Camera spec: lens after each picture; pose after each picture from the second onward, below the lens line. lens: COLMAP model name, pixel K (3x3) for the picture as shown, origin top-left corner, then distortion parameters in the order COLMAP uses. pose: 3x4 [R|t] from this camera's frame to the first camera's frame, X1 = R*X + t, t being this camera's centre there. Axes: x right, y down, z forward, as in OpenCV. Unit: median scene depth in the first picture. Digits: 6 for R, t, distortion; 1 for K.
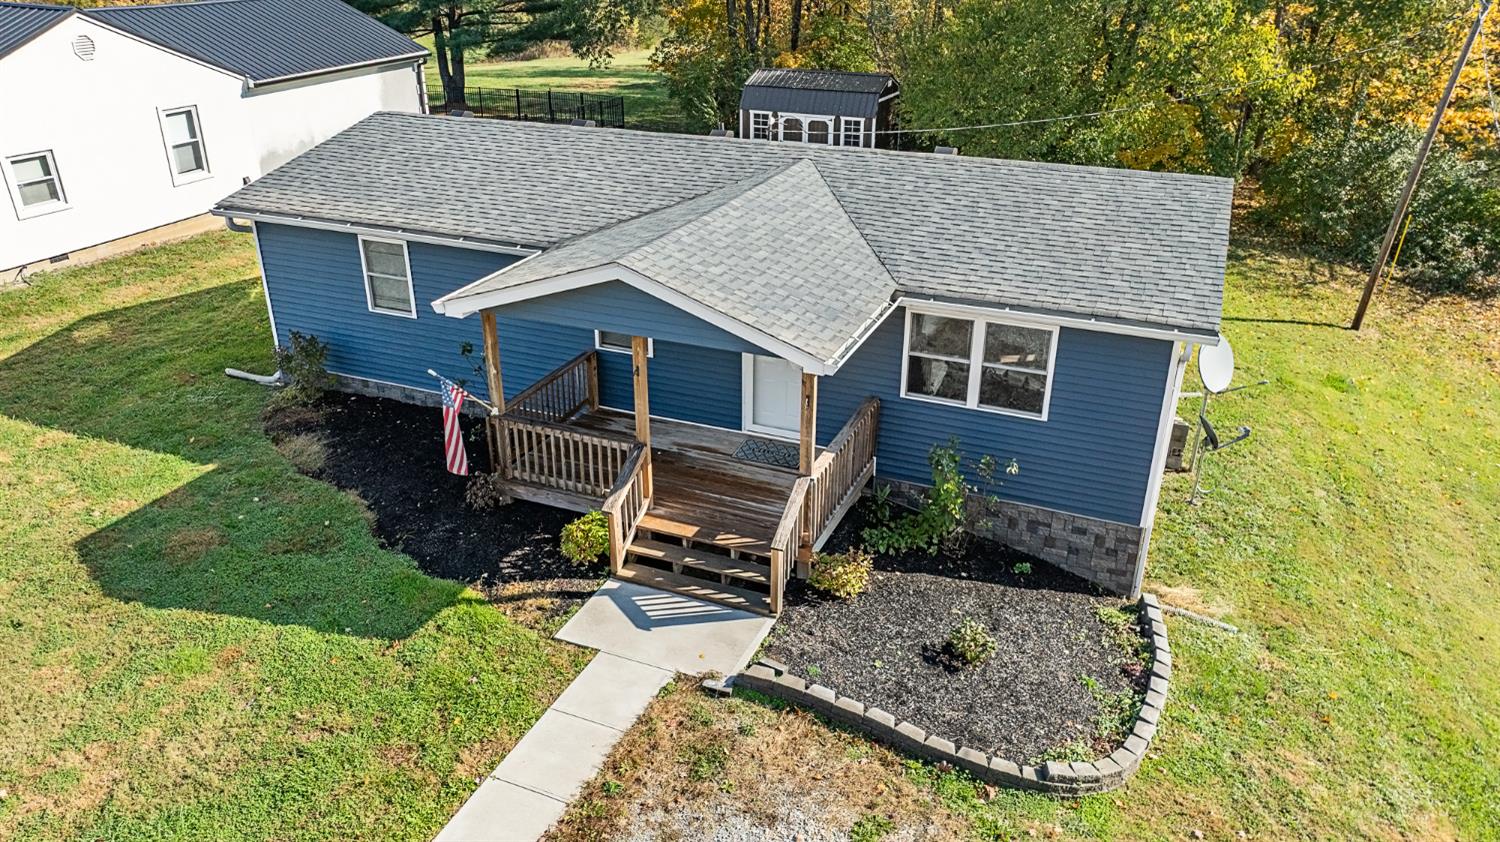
lens RADIAL K [[1129.1, 0, 750.0], [0, 1129.1, 421.0], [0, 0, 1]] dist [-0.008098, -0.004225]
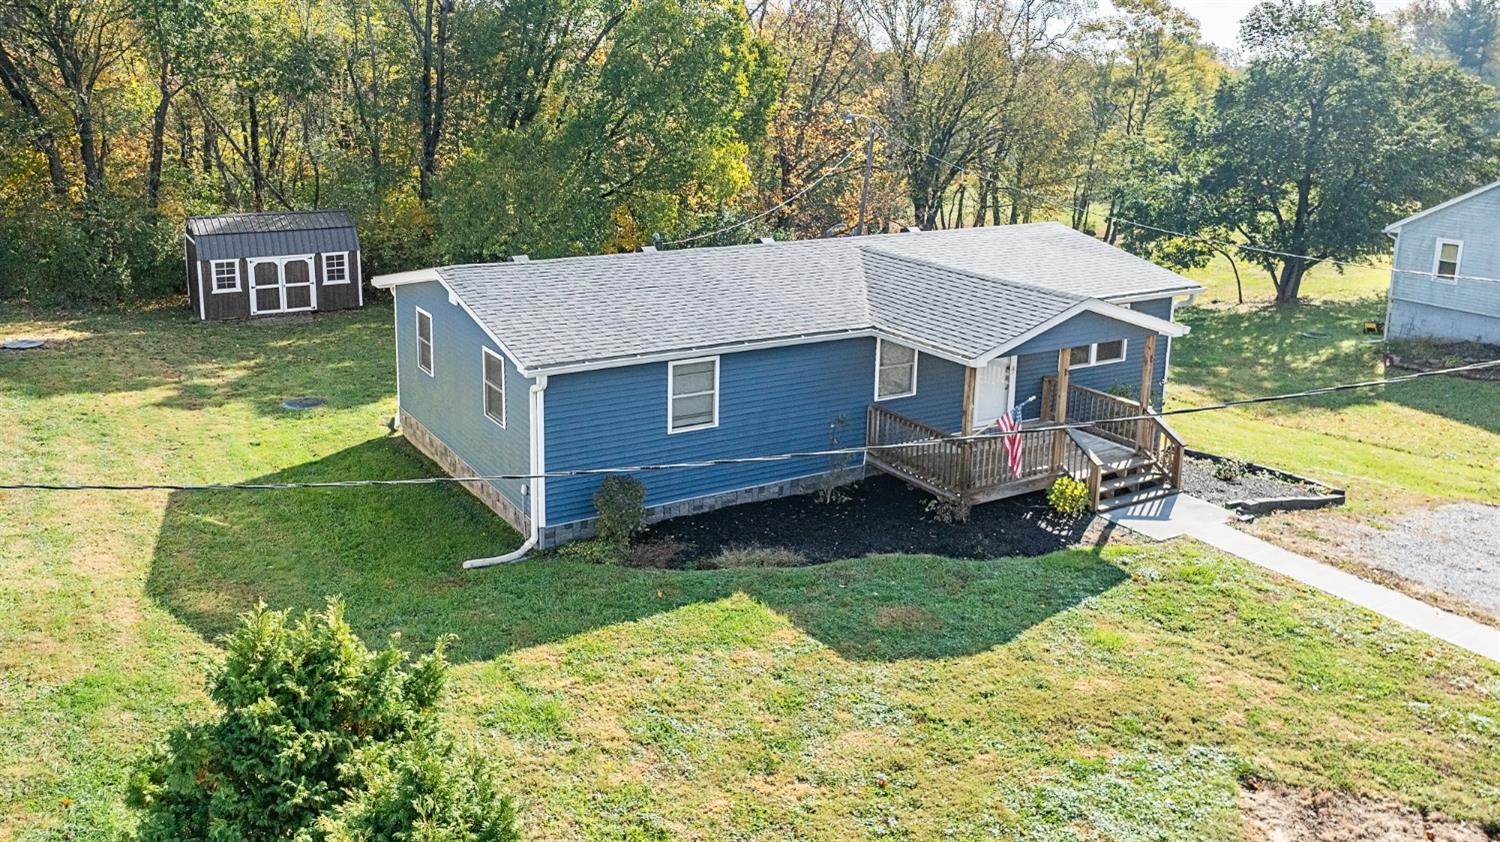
lens RADIAL K [[1129.1, 0, 750.0], [0, 1129.1, 421.0], [0, 0, 1]] dist [-0.008098, -0.004225]
pose [[0.586706, -0.236325, 0.774550, -1.137612], [0.315019, 0.947739, 0.050547, -0.144118], [-0.746016, 0.214342, 0.630490, 0.302677]]
